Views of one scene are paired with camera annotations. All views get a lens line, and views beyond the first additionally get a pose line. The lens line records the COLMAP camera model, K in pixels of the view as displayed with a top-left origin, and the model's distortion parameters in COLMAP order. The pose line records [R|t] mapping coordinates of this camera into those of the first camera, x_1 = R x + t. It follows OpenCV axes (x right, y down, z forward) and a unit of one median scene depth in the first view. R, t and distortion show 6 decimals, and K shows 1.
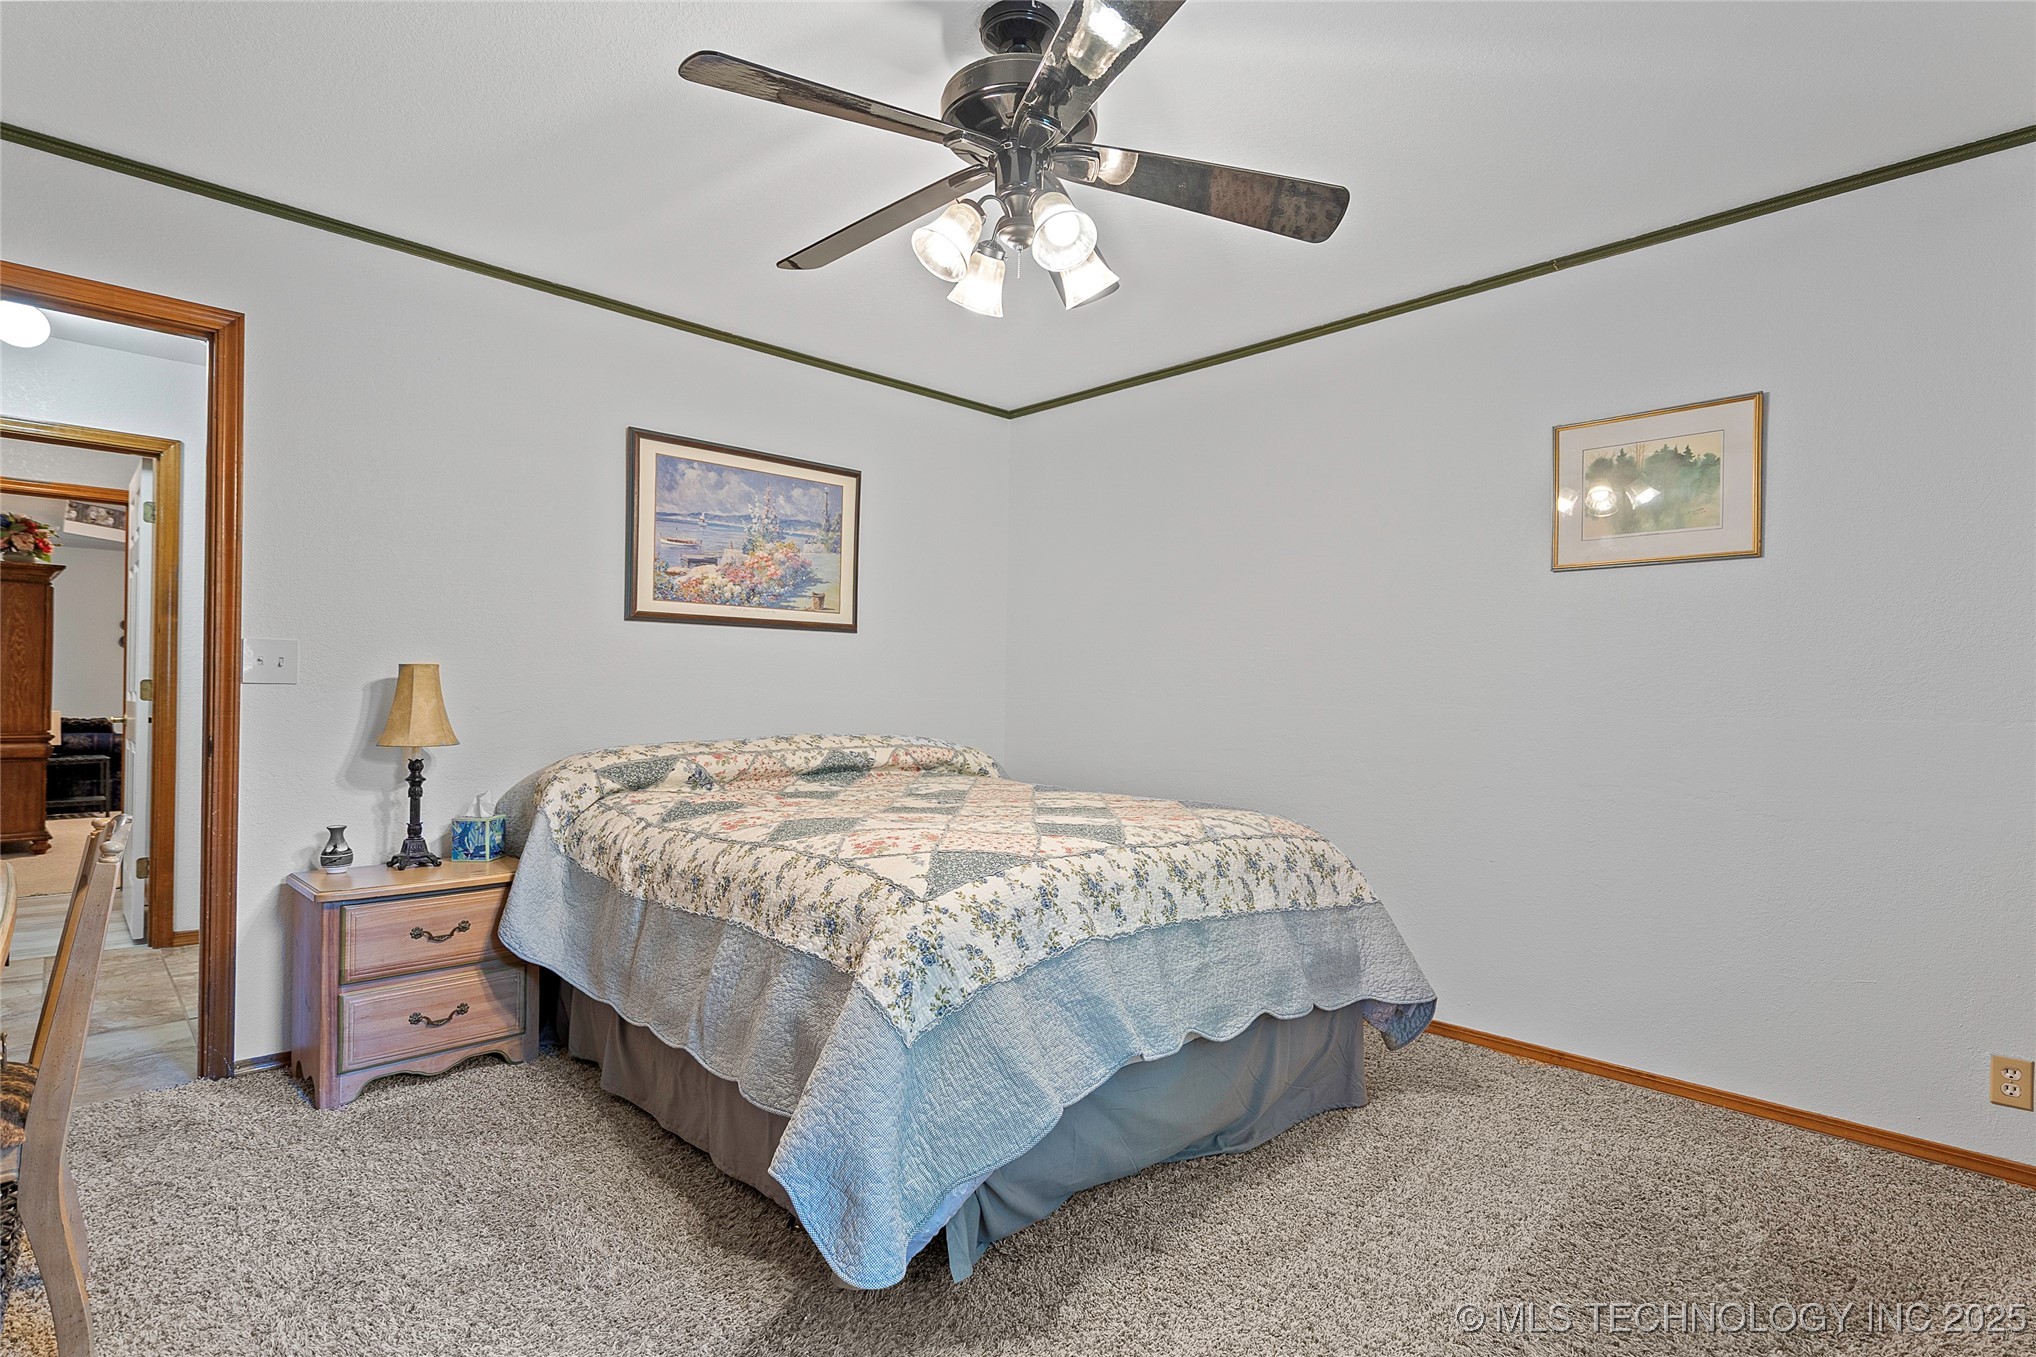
lens RADIAL K [[994.3, 0, 1016.0], [0, 994.3, 680.2], [0, 0, 1]] dist [0.002685, 0.000610]
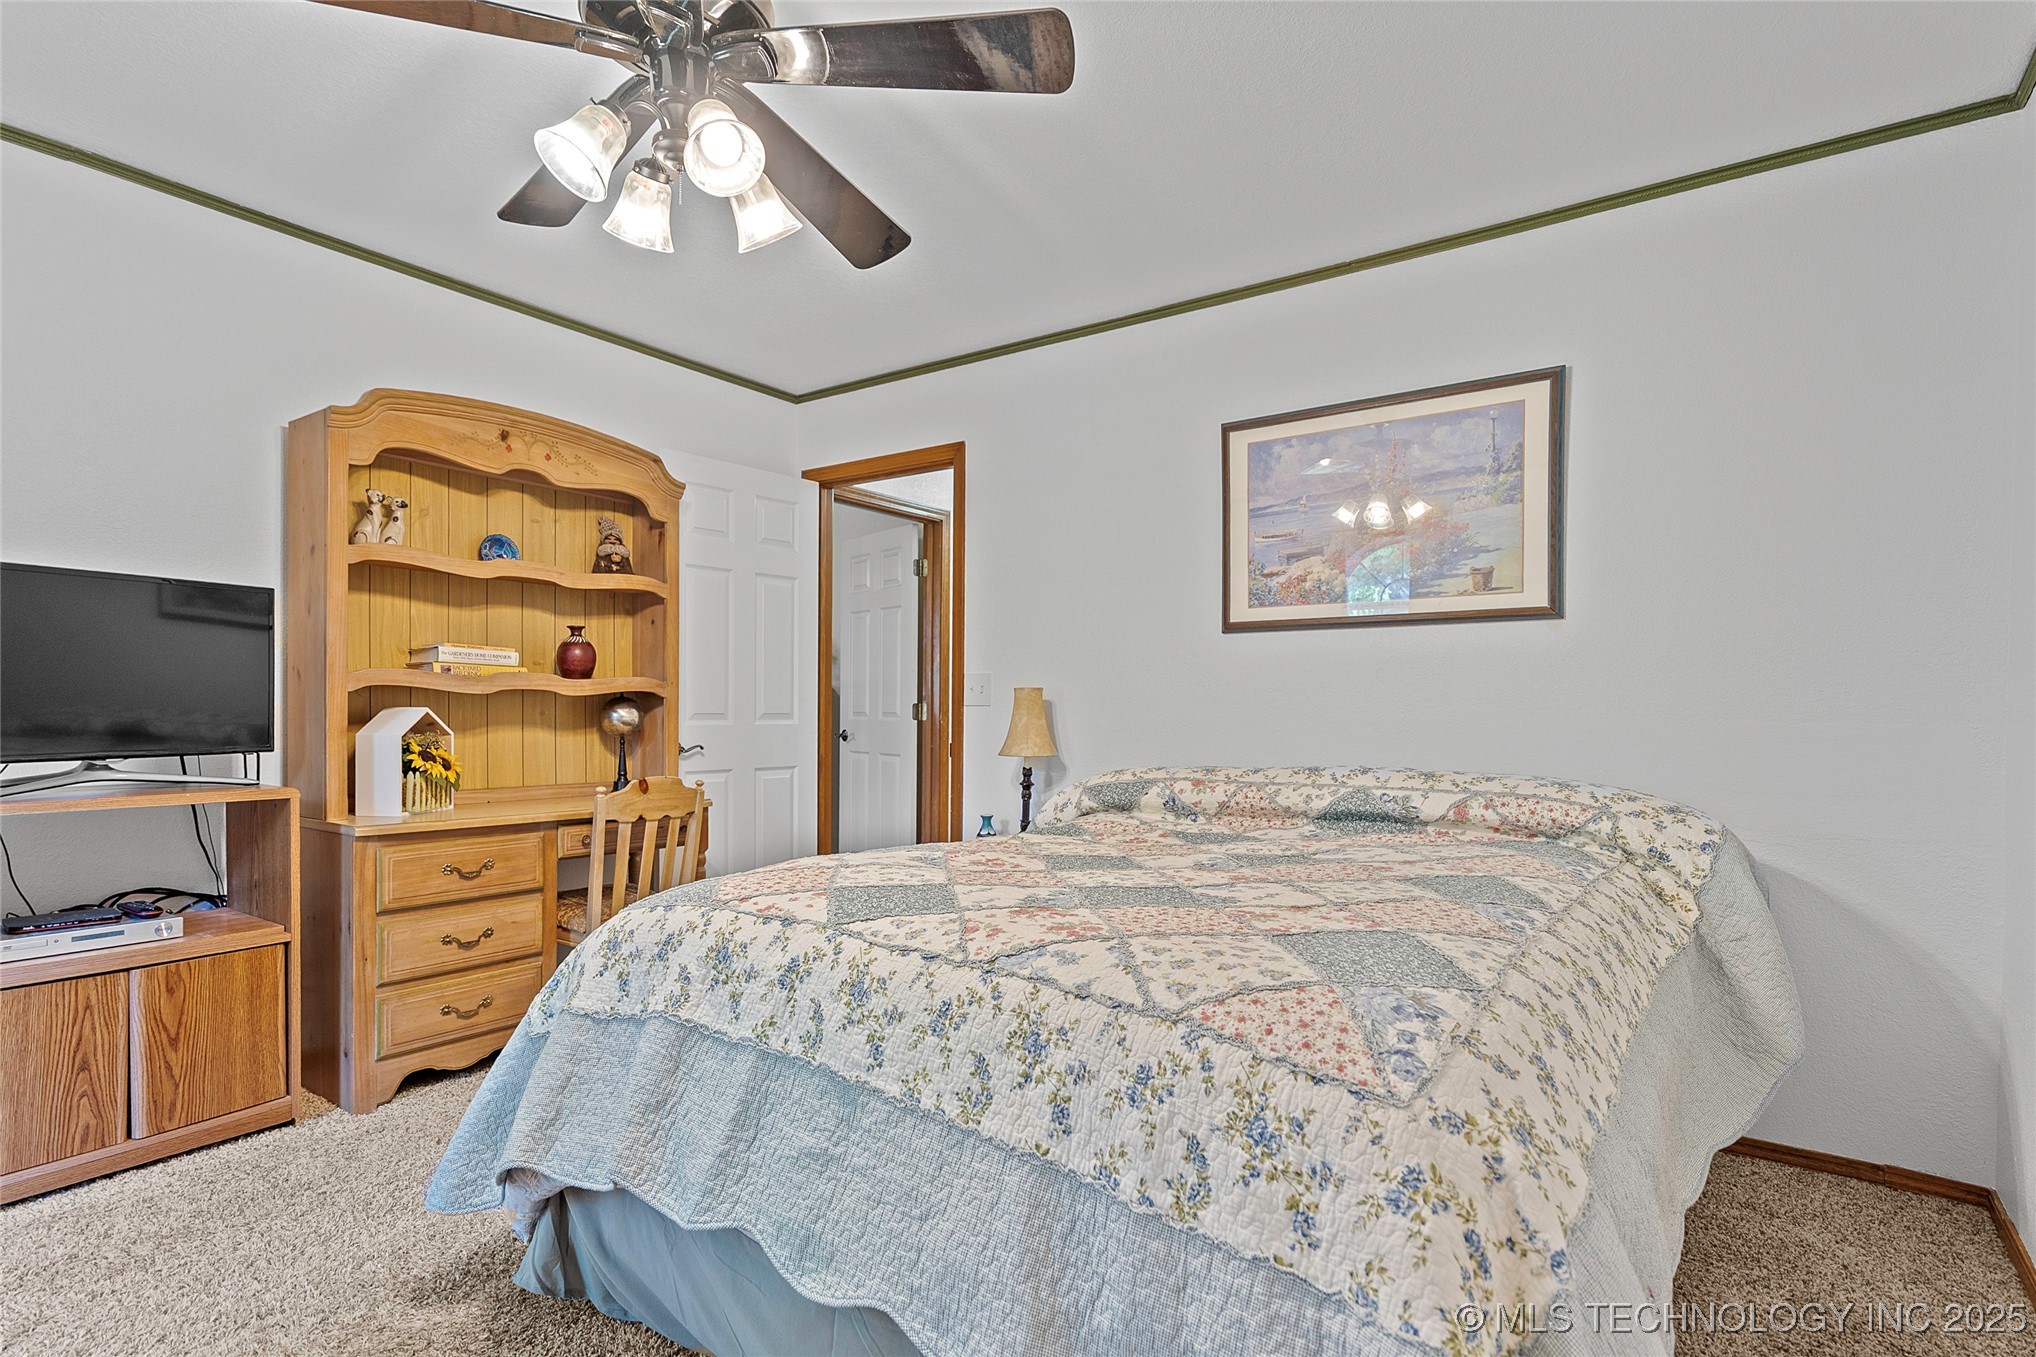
lens RADIAL K [[1039.4, 0, 1015.3], [0, 1039.4, 703.1], [0, 0, 1]] dist [0.000067, 0.000716]
pose [[0.178210, -0.016820, -0.983849, 0.523215], [0.007024, 0.999850, -0.015821, 0.018365], [0.983967, -0.004091, 0.178302, 0.637699]]
